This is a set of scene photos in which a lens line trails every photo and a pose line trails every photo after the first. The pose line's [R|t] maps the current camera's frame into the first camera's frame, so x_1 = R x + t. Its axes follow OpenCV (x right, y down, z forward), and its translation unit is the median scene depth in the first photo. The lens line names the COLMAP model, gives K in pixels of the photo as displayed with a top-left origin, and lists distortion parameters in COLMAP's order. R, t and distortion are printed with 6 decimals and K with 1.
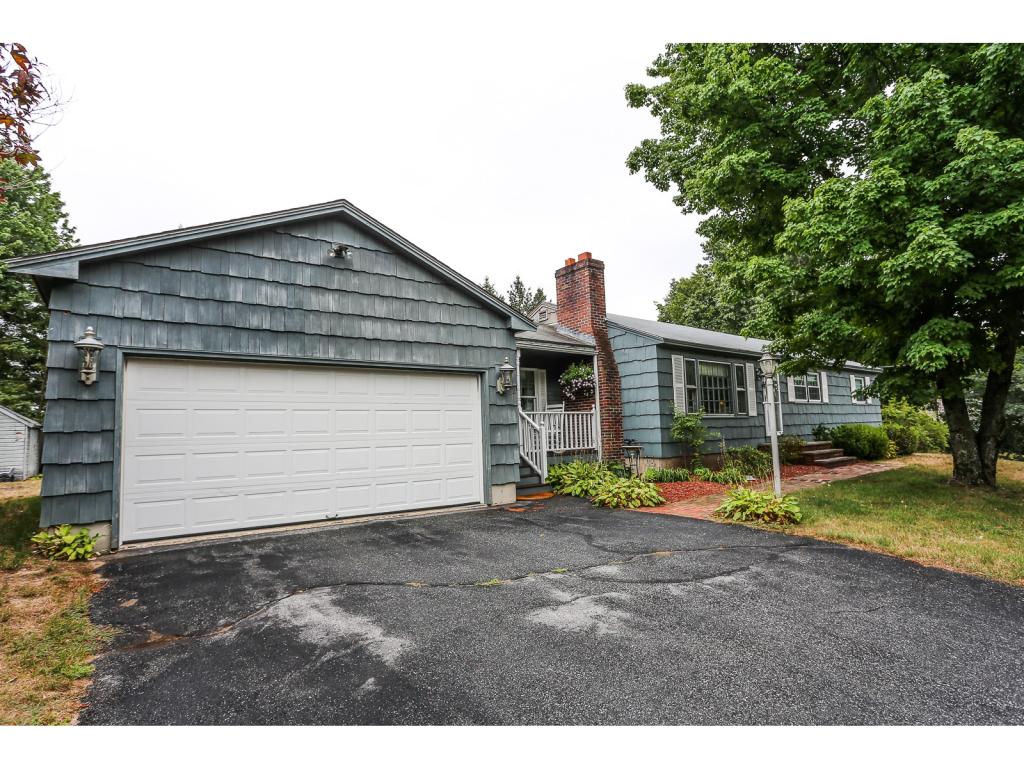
lens RADIAL K [[495.2, 0, 510.1], [0, 495.2, 391.4], [0, 0, 1]] dist [-0.025414, 0.002911]
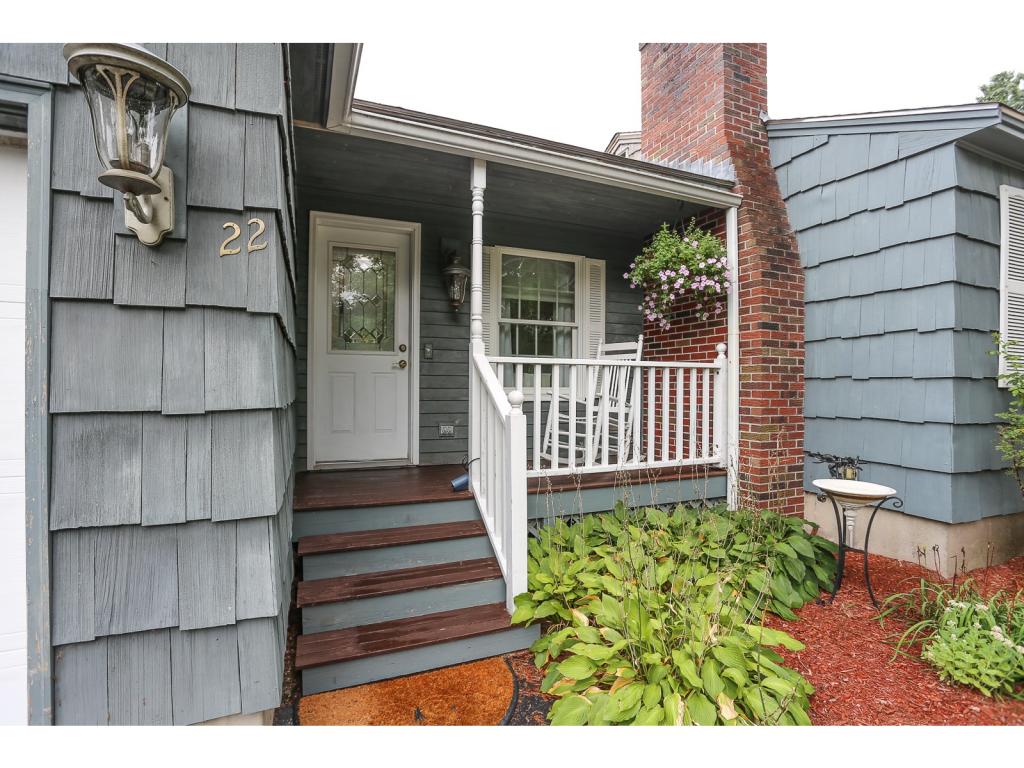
lens RADIAL K [[495.2, 0, 513.2], [0, 495.2, 374.2], [0, 0, 1]] dist [-0.025414, 0.002911]
pose [[0.970980, 0.035772, -0.236469, 0.106241], [-0.019838, 0.997390, 0.069422, 0.026938], [0.238335, -0.062716, 0.969156, 0.608811]]
